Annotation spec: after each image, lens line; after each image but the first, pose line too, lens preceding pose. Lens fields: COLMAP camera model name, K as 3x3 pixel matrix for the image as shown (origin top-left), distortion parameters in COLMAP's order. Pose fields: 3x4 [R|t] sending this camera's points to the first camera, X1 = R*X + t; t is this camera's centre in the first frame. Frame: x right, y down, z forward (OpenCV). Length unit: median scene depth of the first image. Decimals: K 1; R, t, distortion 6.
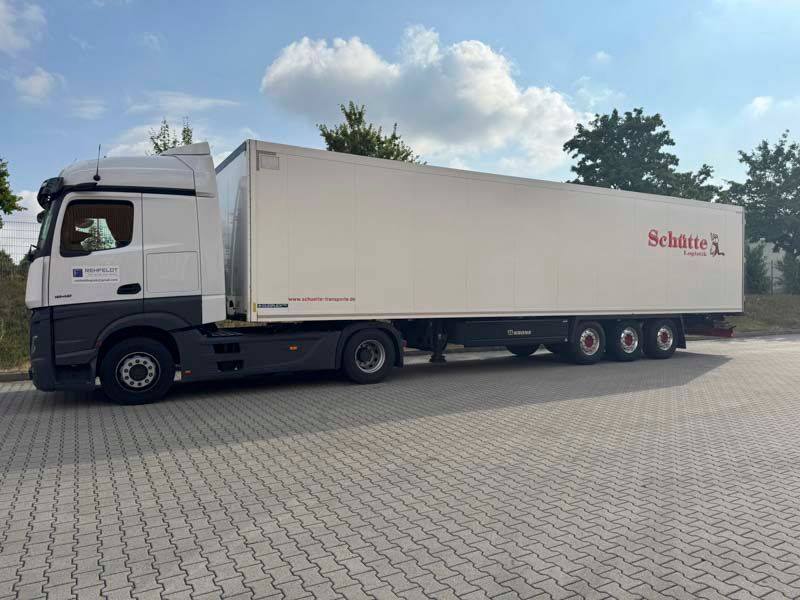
lens RADIAL K [[562.1, 0, 407.6], [0, 562.1, 298.5], [0, 0, 1]] dist [0.040346, -0.049874]
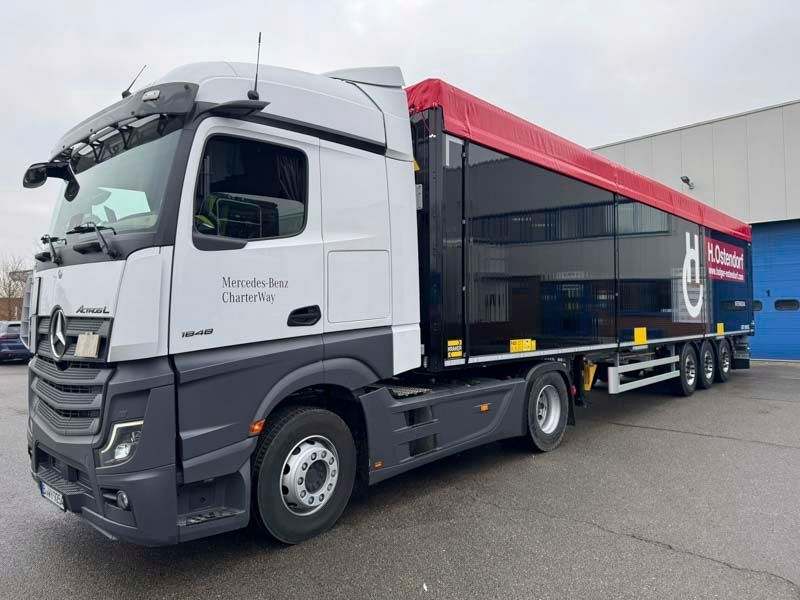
lens RADIAL K [[562.1, 0, 387.6], [0, 562.1, 295.2], [0, 0, 1]] dist [0.040346, -0.049874]
pose [[0.946597, 0.006288, 0.322359, -0.539632], [0.010084, 0.998743, -0.049091, -0.009279], [-0.322262, 0.049720, 0.945344, 0.446276]]
